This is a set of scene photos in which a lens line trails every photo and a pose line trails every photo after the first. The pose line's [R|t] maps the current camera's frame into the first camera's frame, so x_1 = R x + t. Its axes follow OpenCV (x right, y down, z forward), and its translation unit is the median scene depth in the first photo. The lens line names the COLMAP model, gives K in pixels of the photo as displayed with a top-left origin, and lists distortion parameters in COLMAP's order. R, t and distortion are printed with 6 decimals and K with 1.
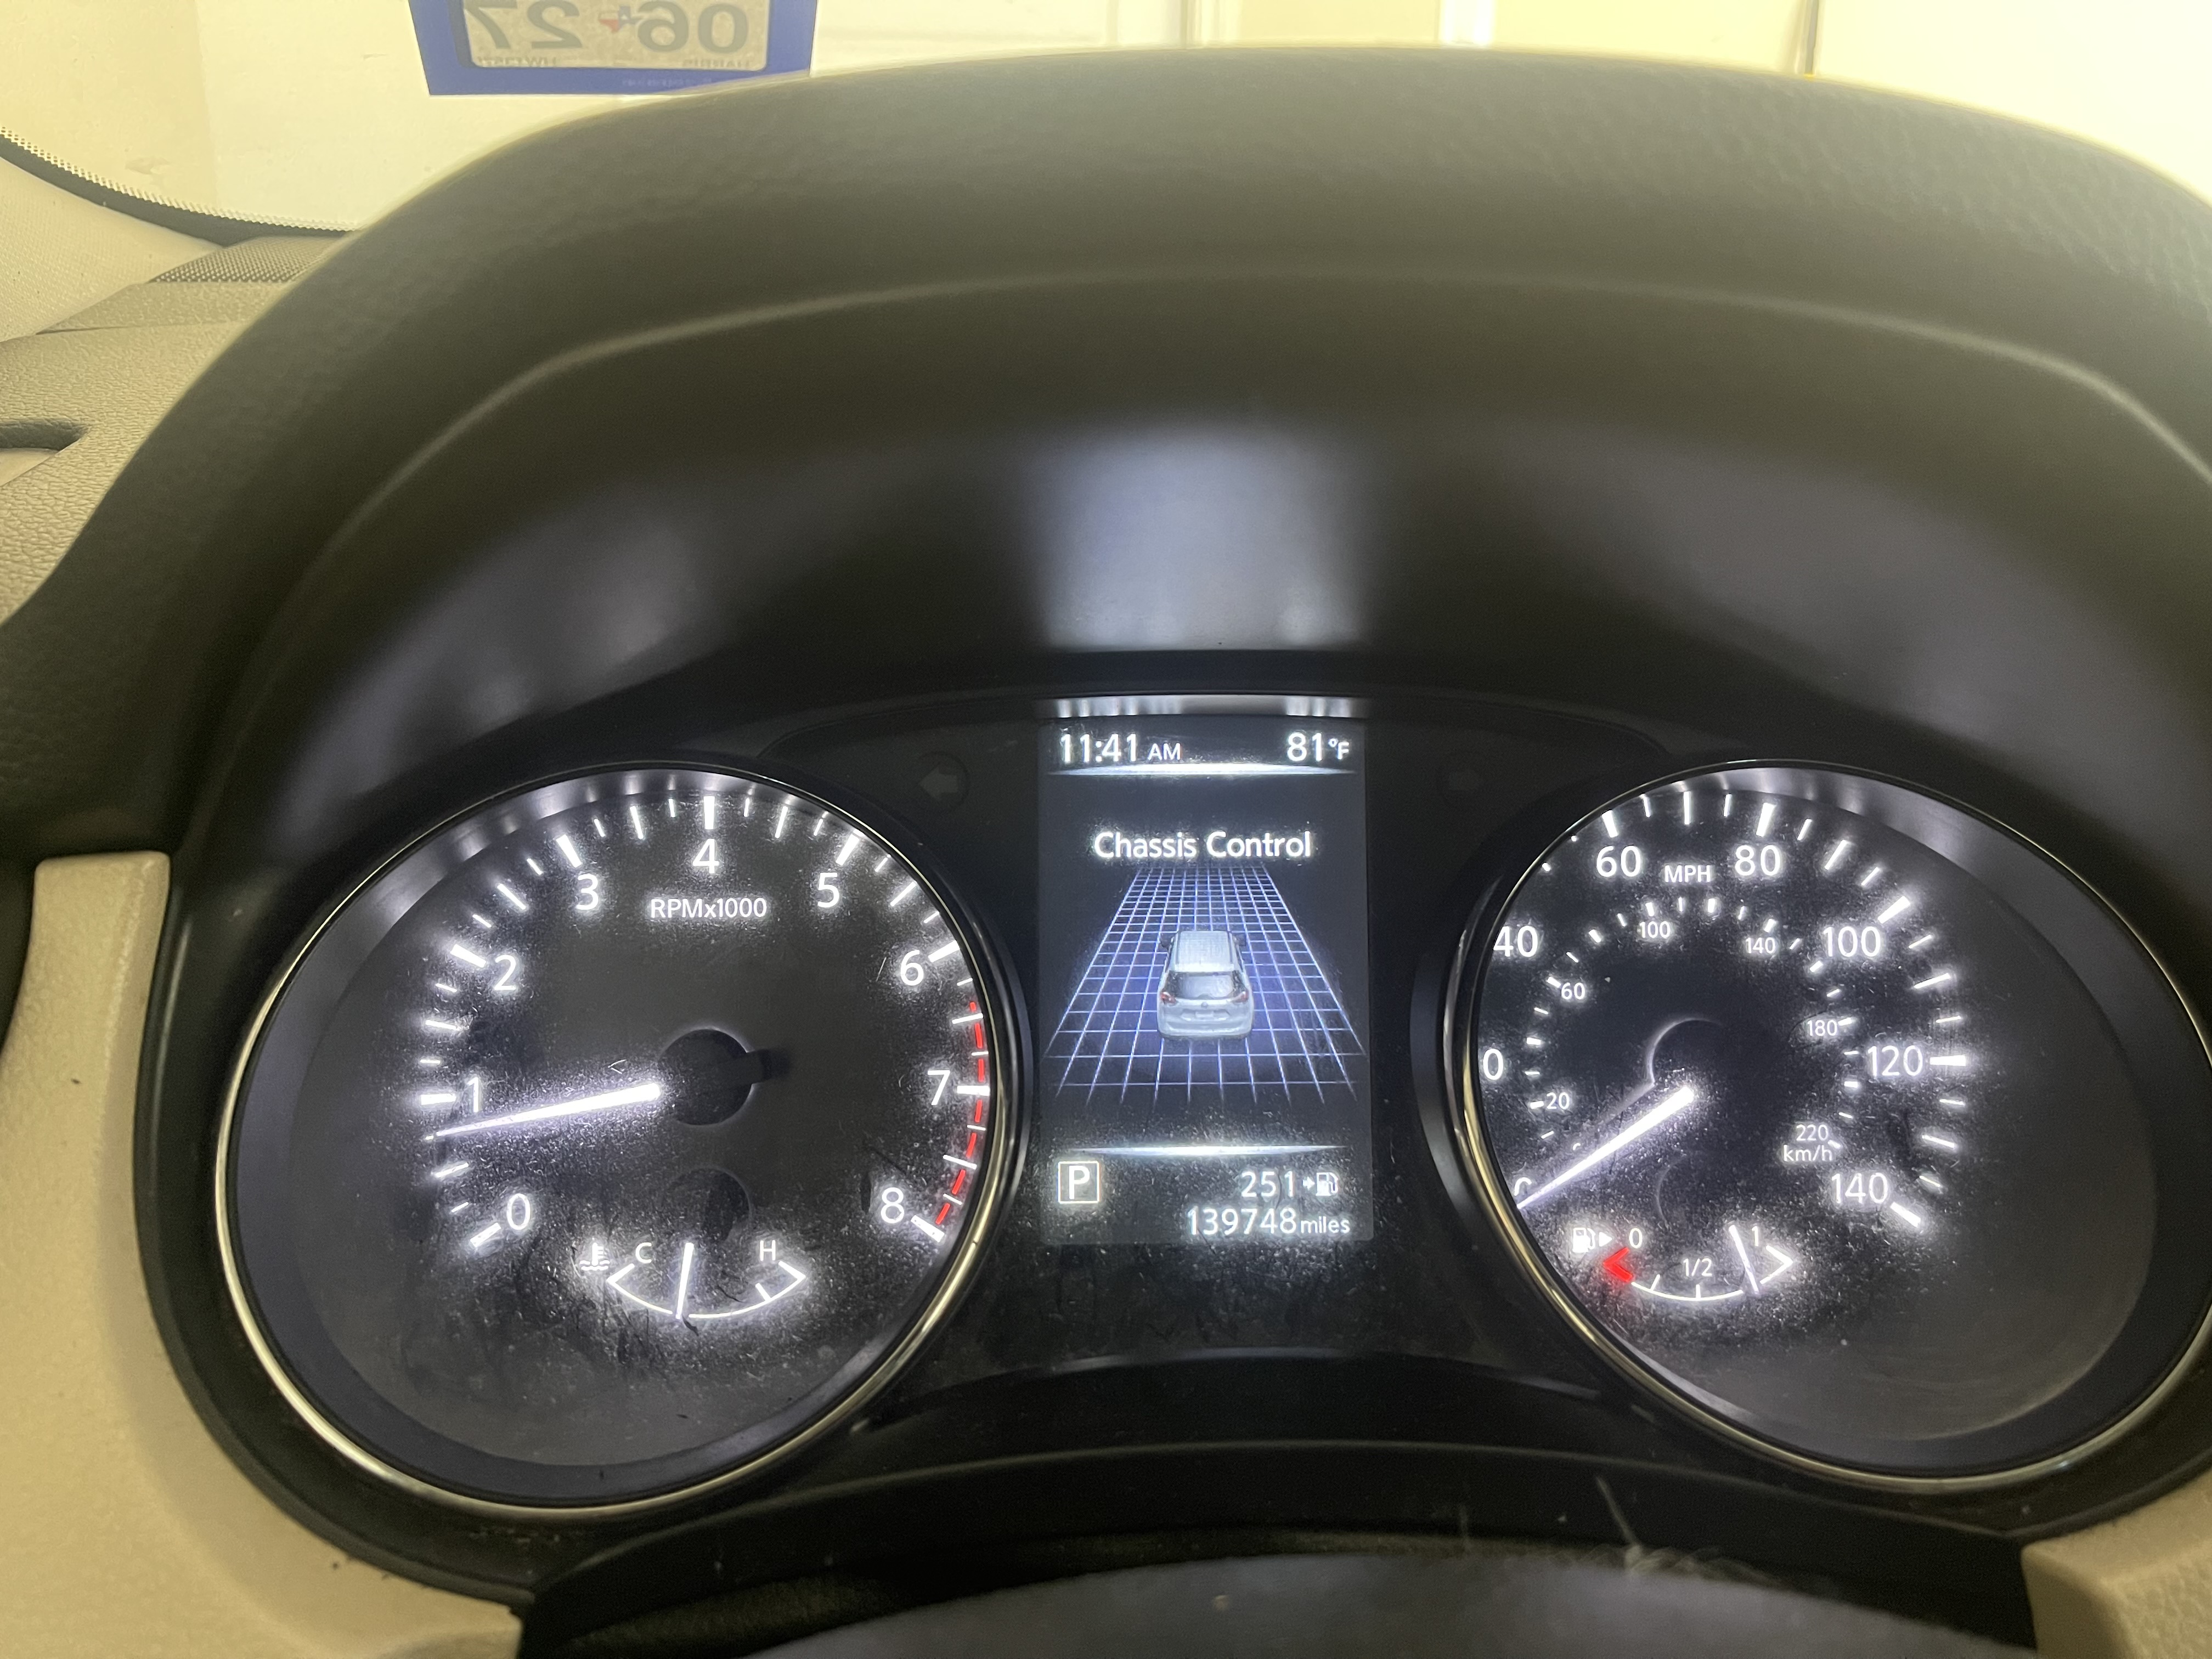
lens RADIAL K [[1693.9, 0, 1100.2], [0, 1693.9, 828.3], [0, 0, 1]] dist [0.043786, -0.060367]
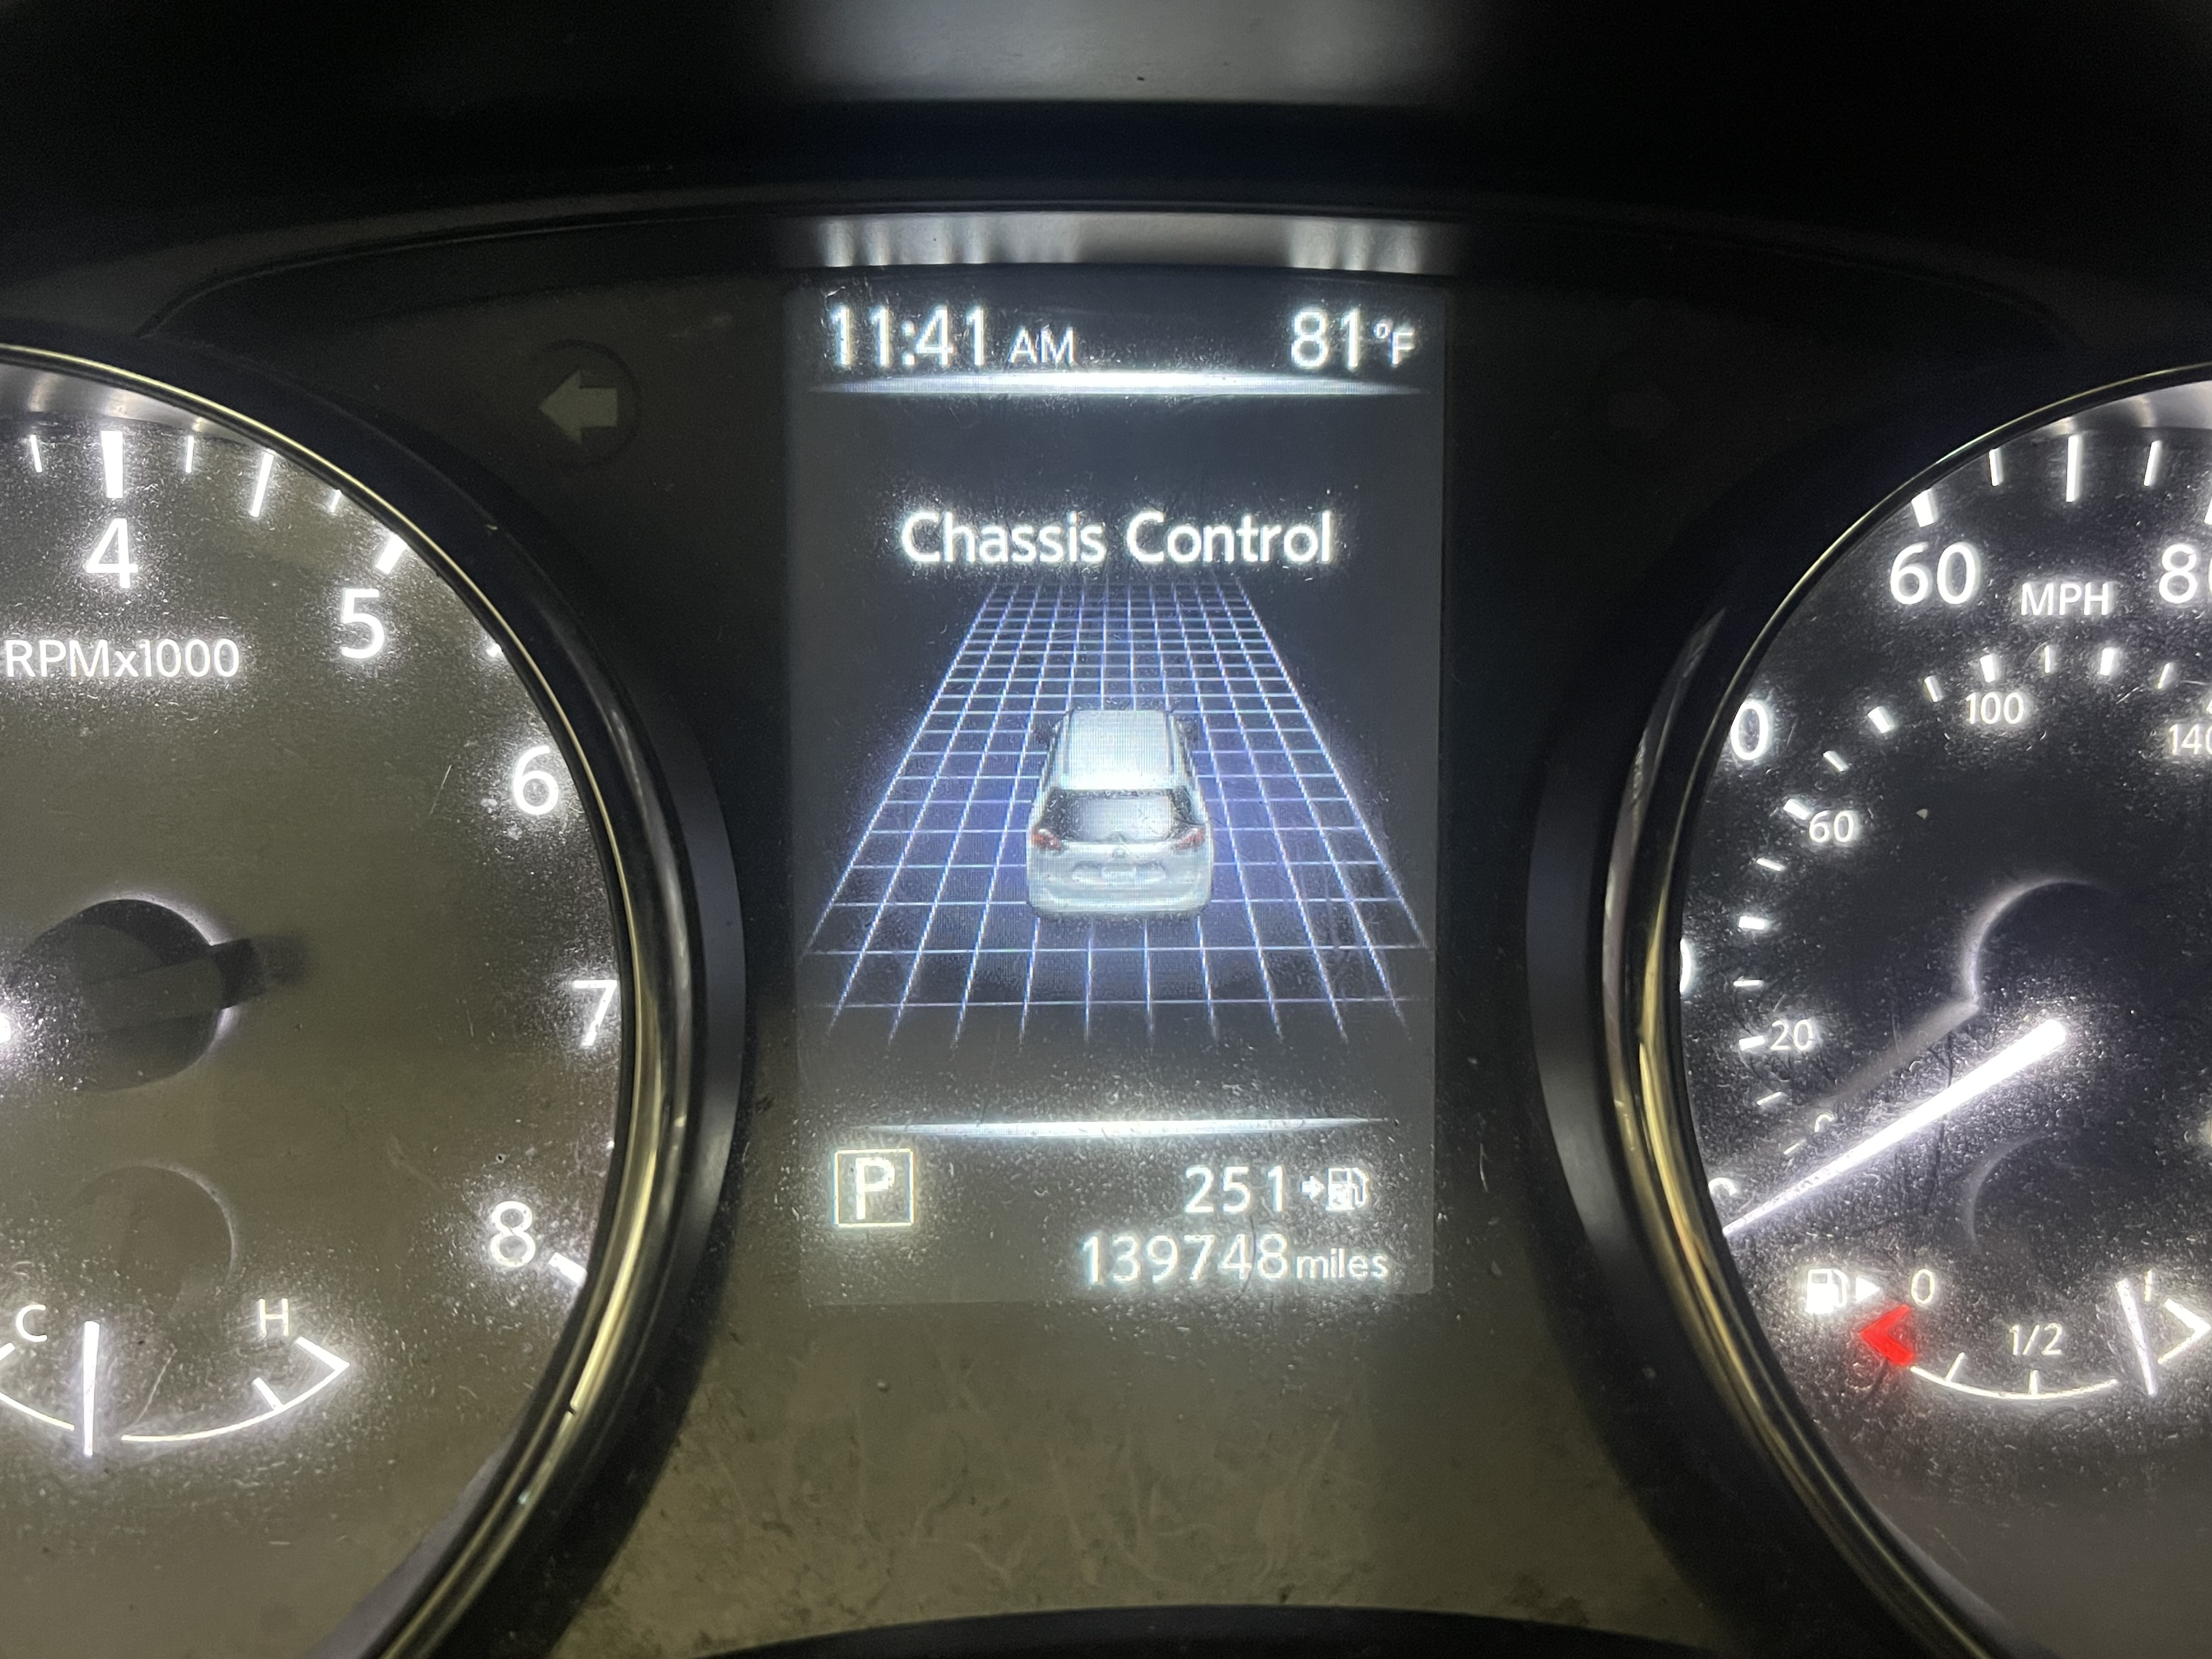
lens RADIAL K [[1928.5, 0, 1091.1], [0, 1928.5, 810.6], [0, 0, 1]] dist [0.043520, -0.056061]
pose [[0.999802, 0.003153, 0.019661, 0.041866], [-0.005848, 0.990335, 0.138575, 0.010703], [-0.019034, -0.138663, 0.990157, 0.424320]]
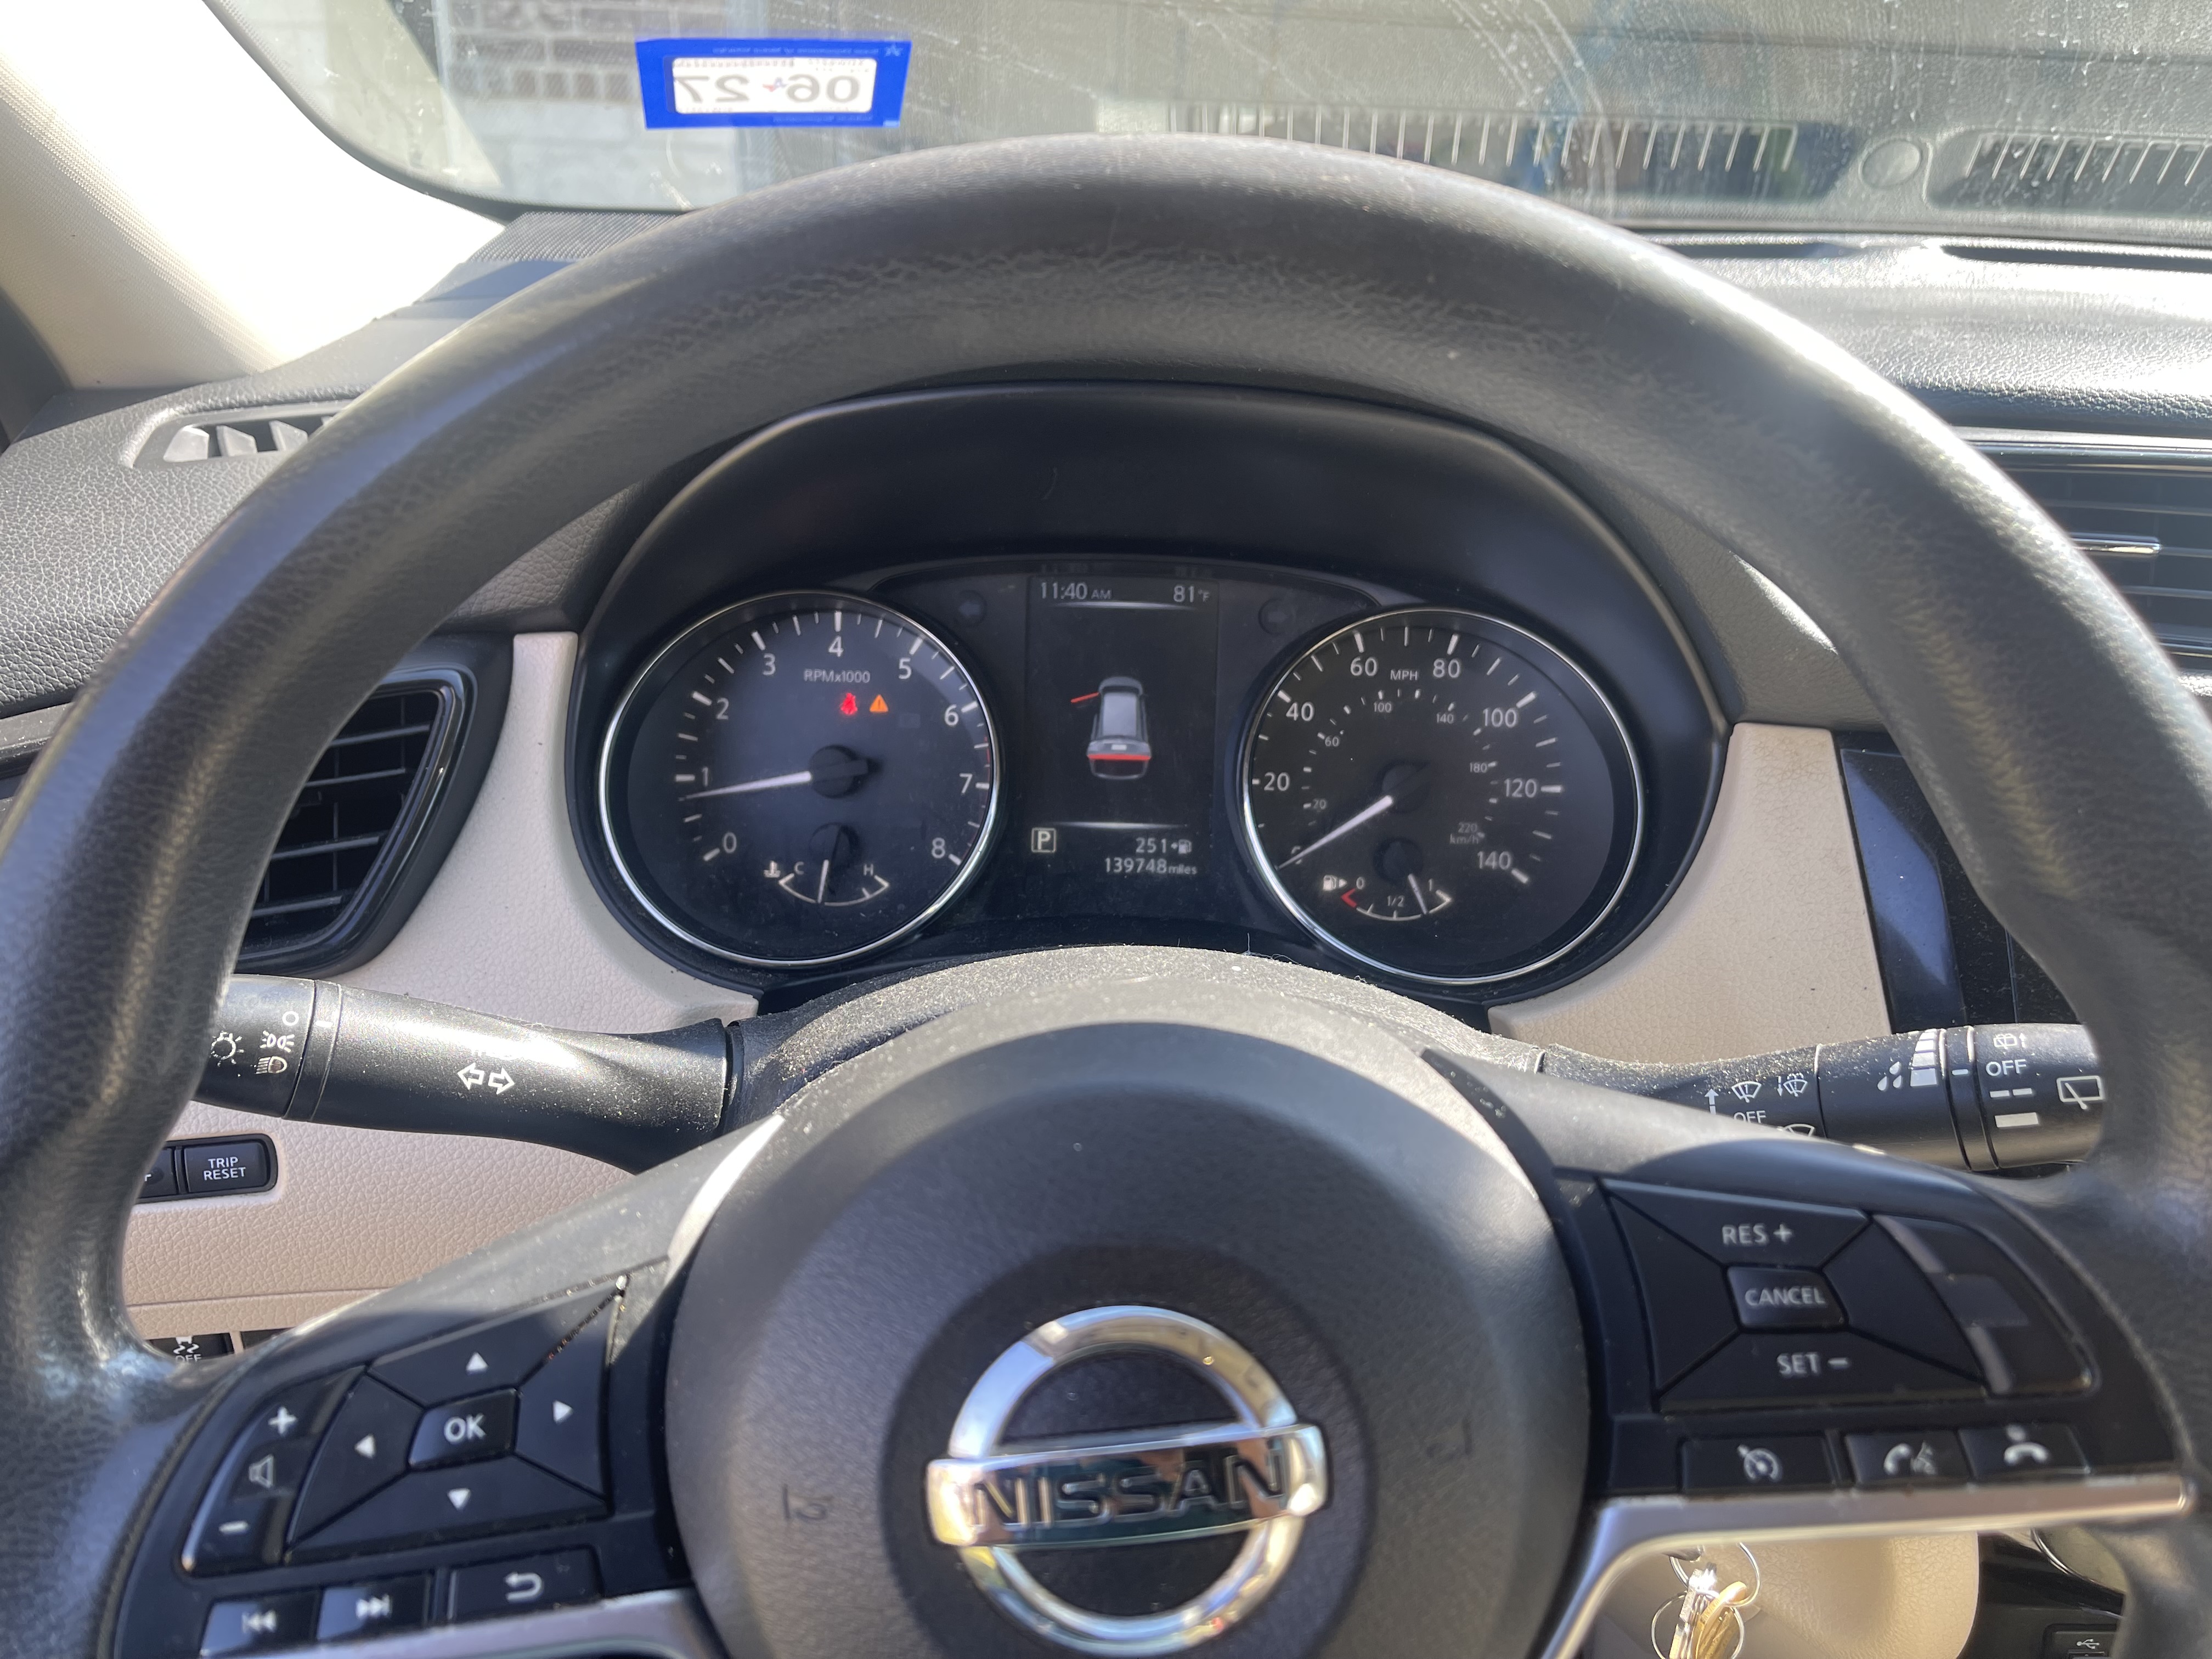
lens RADIAL K [[1693.9, 0, 1084.9], [0, 1693.9, 828.8], [0, 0, 1]] dist [0.043786, -0.060367]
pose [[0.998505, 0.036253, -0.040910, 0.101236], [-0.031907, 0.994241, 0.102309, 0.016183], [0.044384, -0.100851, 0.993911, -0.737693]]
